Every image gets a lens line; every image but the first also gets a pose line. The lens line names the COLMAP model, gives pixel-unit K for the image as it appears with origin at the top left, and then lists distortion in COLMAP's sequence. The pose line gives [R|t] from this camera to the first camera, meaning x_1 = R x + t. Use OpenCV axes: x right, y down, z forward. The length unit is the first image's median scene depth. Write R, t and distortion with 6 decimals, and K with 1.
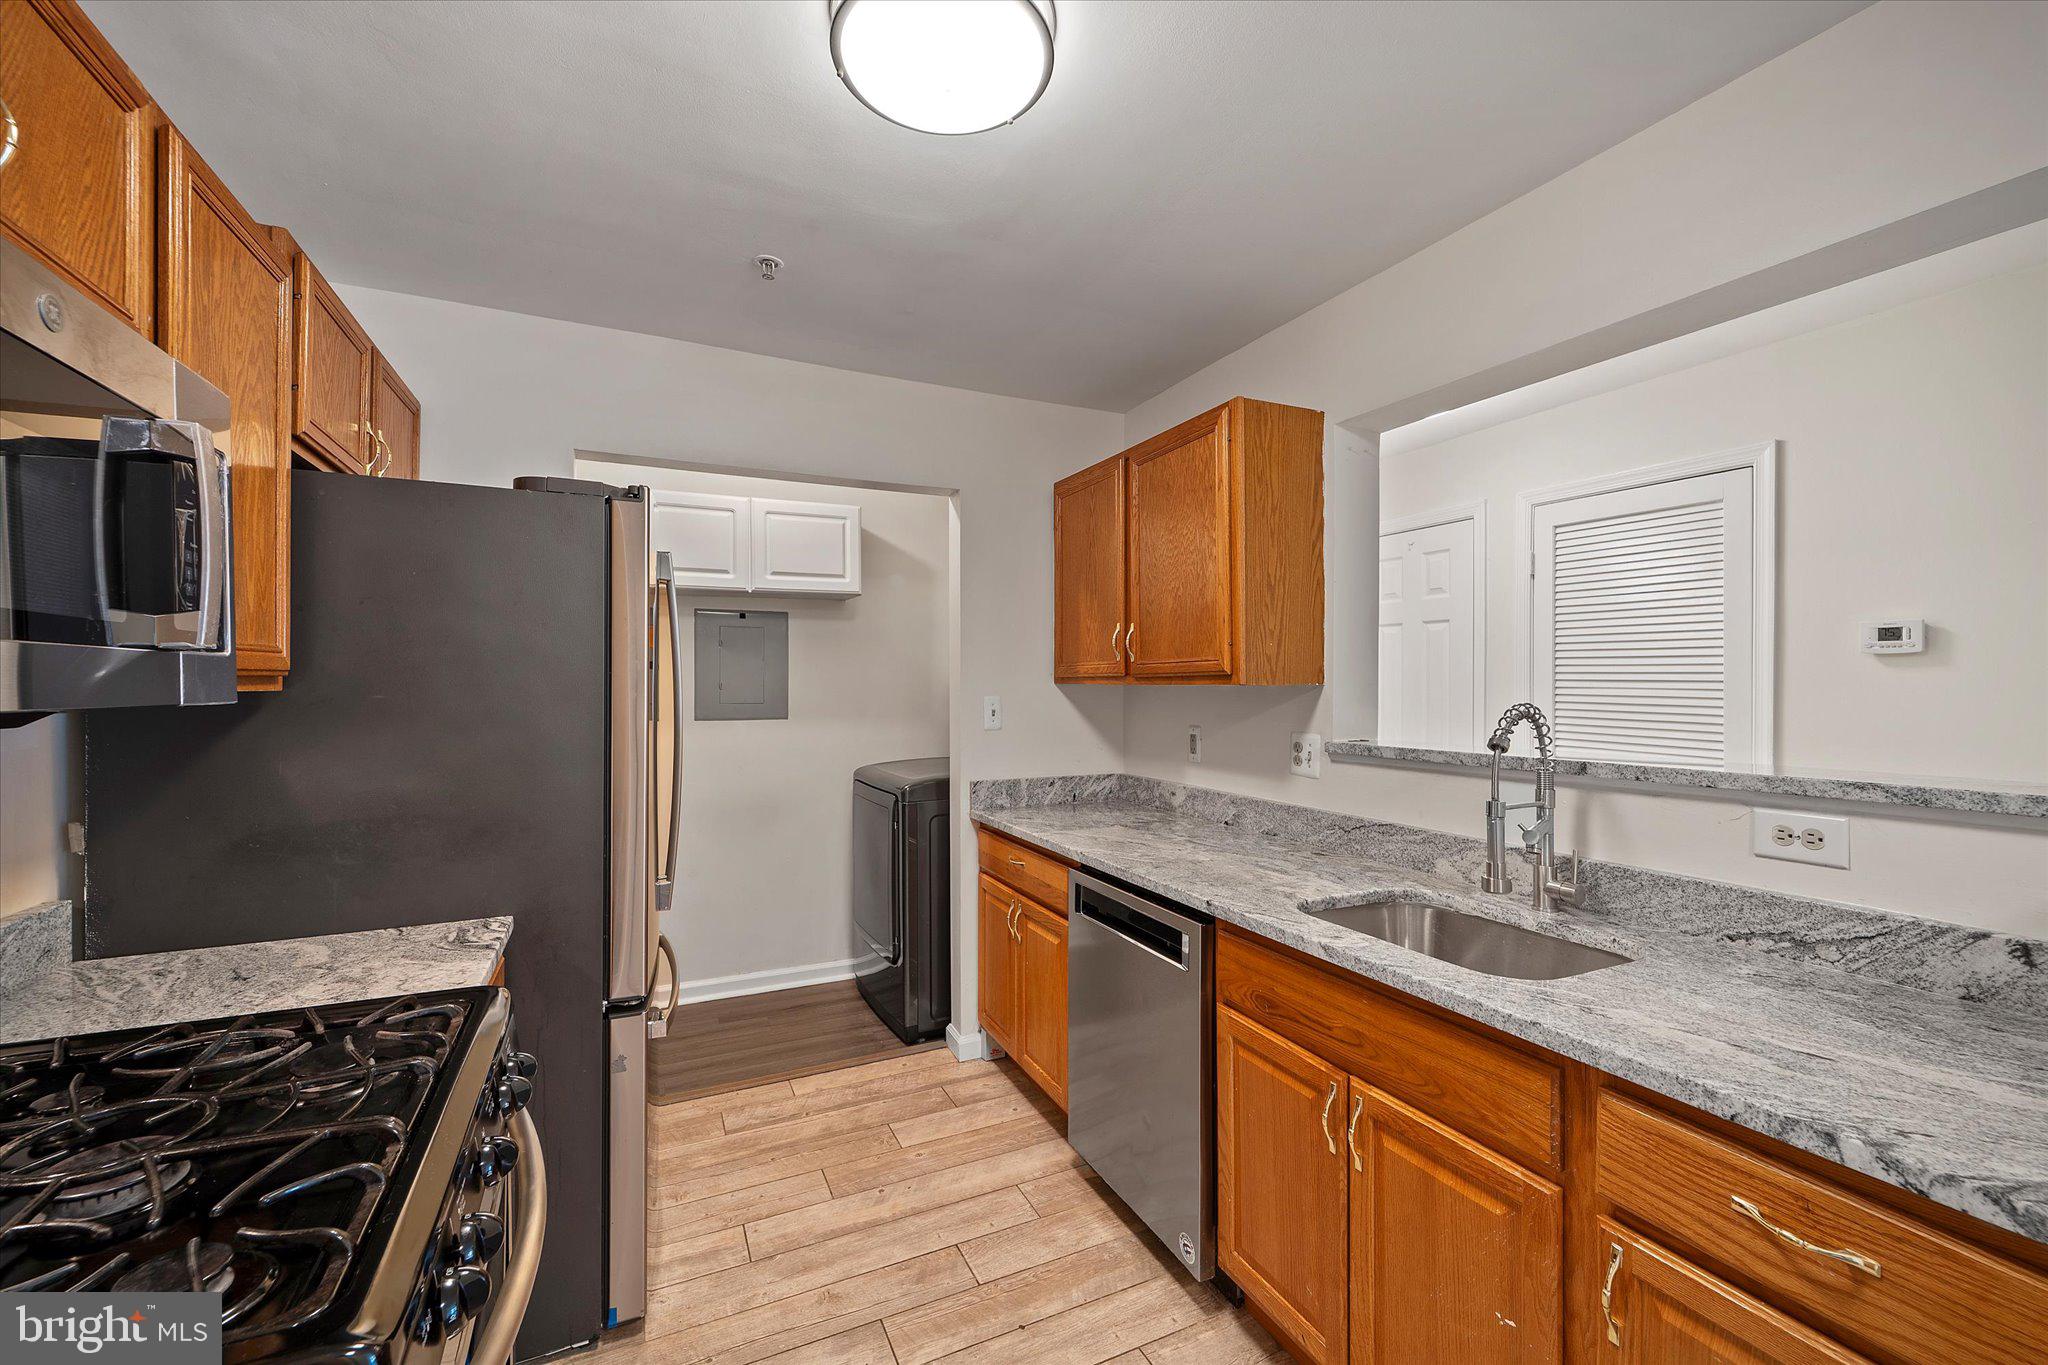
lens RADIAL K [[834.5, 0, 1019.6], [0, 834.5, 678.6], [0, 0, 1]] dist [0.002201, -0.001526]
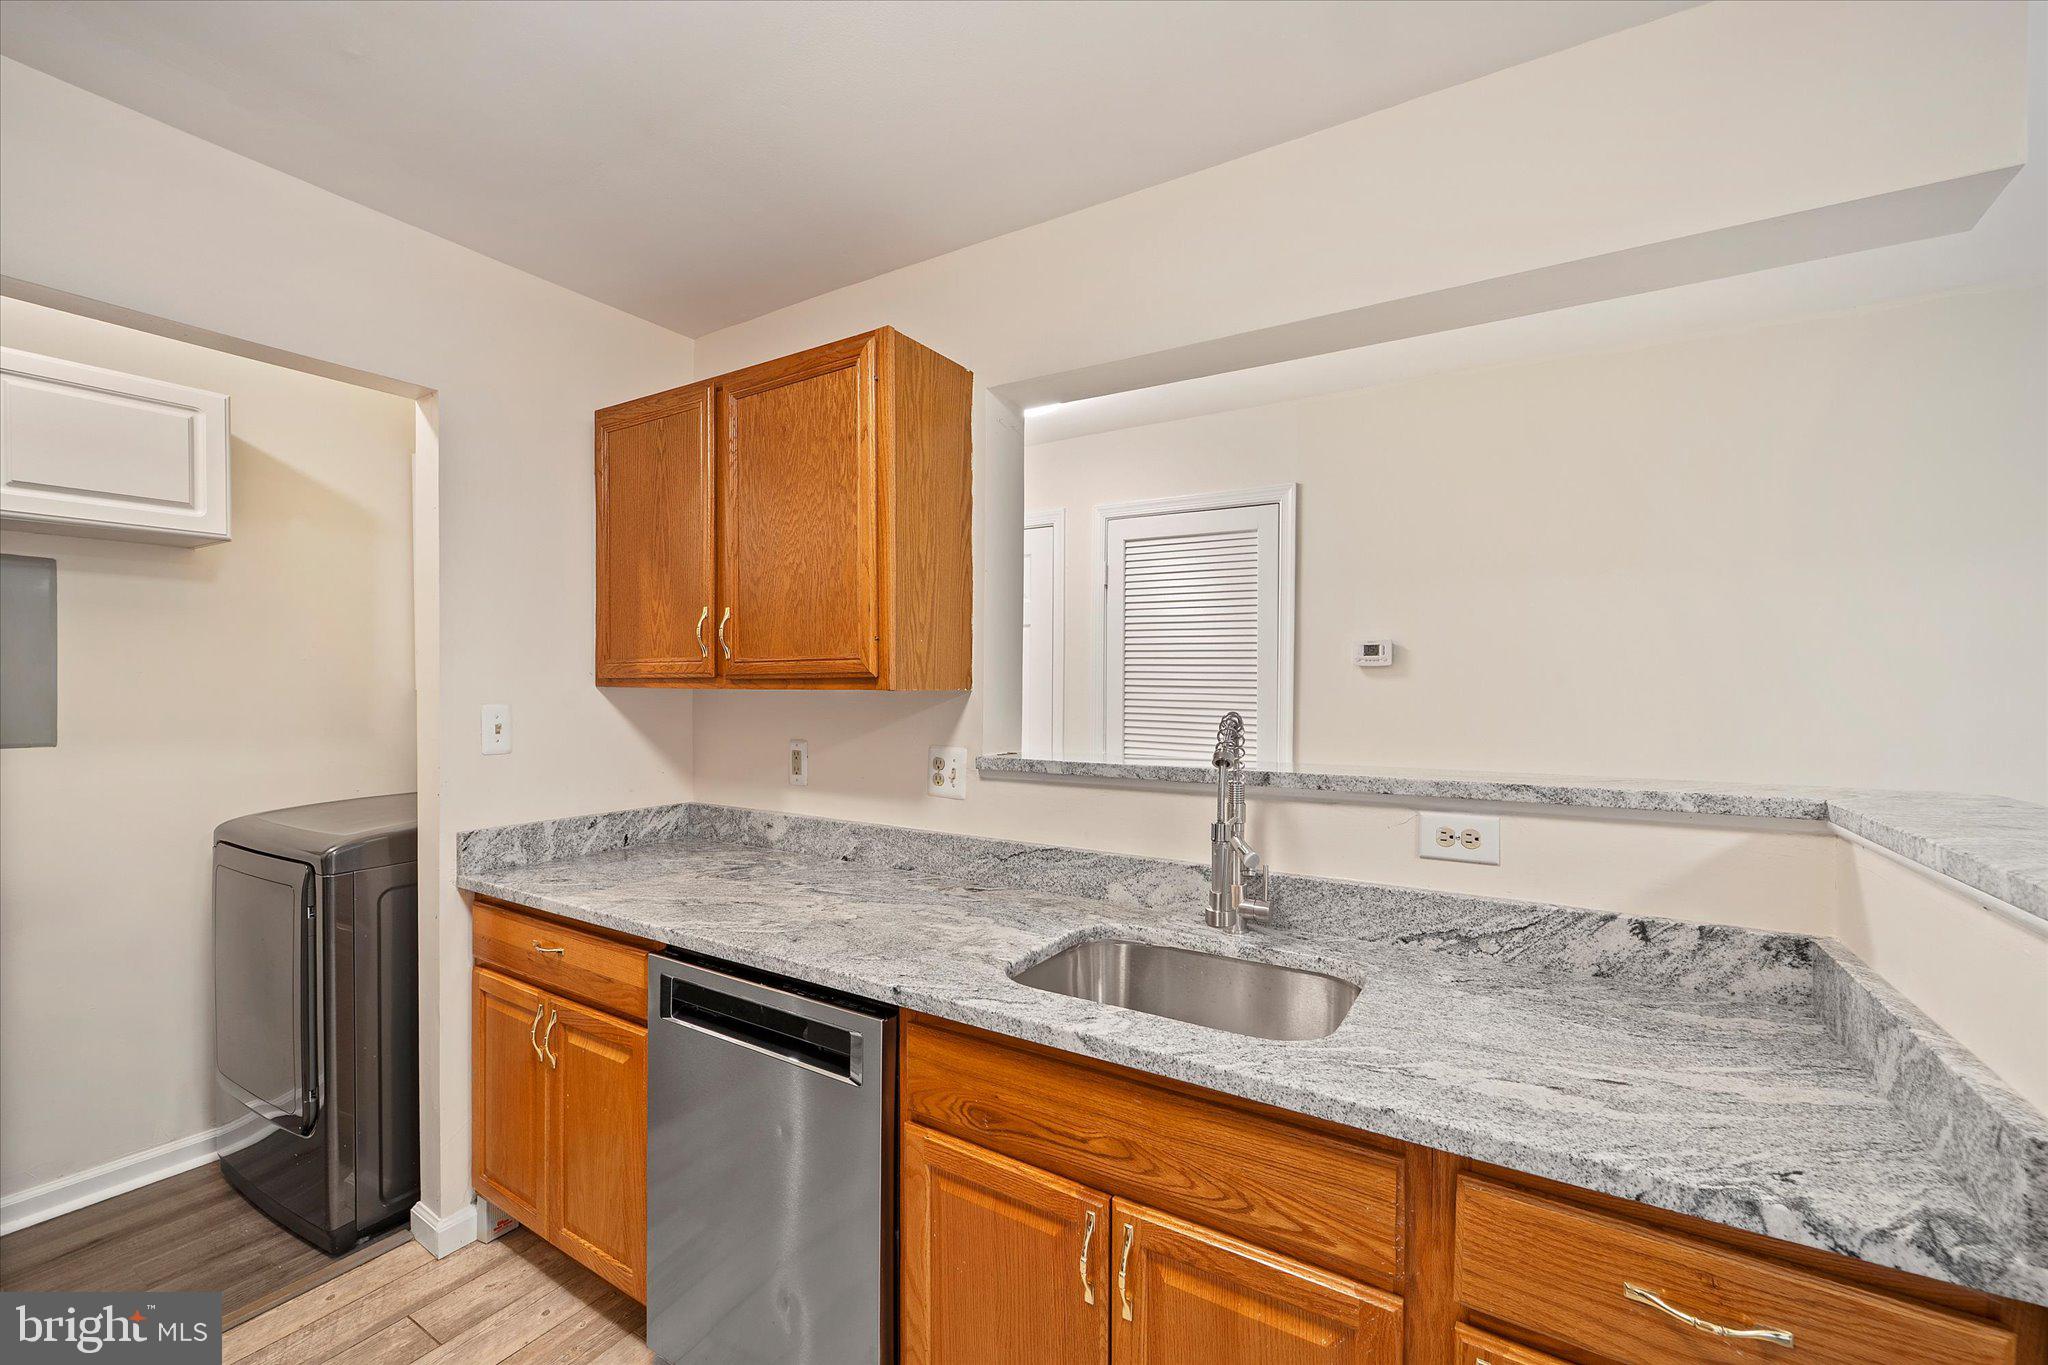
lens RADIAL K [[834.5, 0, 1033.6], [0, 834.5, 691.6], [0, 0, 1]] dist [0.002201, -0.001526]
pose [[0.833471, 0.001573, 0.552561, -0.072855], [-0.008624, 0.999911, 0.010161, -0.000544], [-0.552496, -0.013234, 0.833410, 0.313993]]
